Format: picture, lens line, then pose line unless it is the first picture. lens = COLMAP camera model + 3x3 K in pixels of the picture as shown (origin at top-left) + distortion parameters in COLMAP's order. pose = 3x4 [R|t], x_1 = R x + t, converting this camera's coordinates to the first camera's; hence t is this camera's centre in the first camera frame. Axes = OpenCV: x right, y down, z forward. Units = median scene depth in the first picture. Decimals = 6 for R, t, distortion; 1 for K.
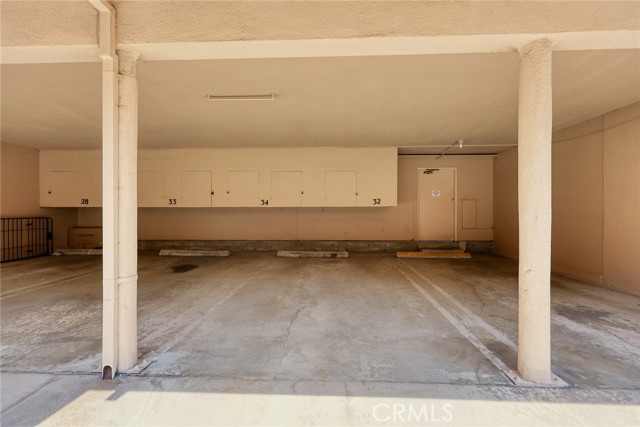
lens RADIAL K [[279.0, 0, 320.0], [0, 279.0, 213.5], [0, 0, 1]] dist [0.000797, 0.000038]
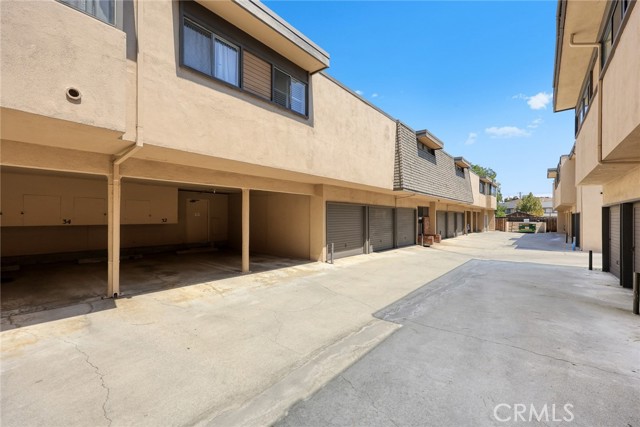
lens RADIAL K [[259.5, 0, 321.1], [0, 259.5, 211.1], [0, 0, 1]] dist [0.000817, -0.000036]
pose [[0.592281, 0.022557, 0.805416, -0.455319], [0.004636, 0.999496, -0.031401, -0.044216], [-0.805718, 0.022332, 0.591878, -0.592871]]
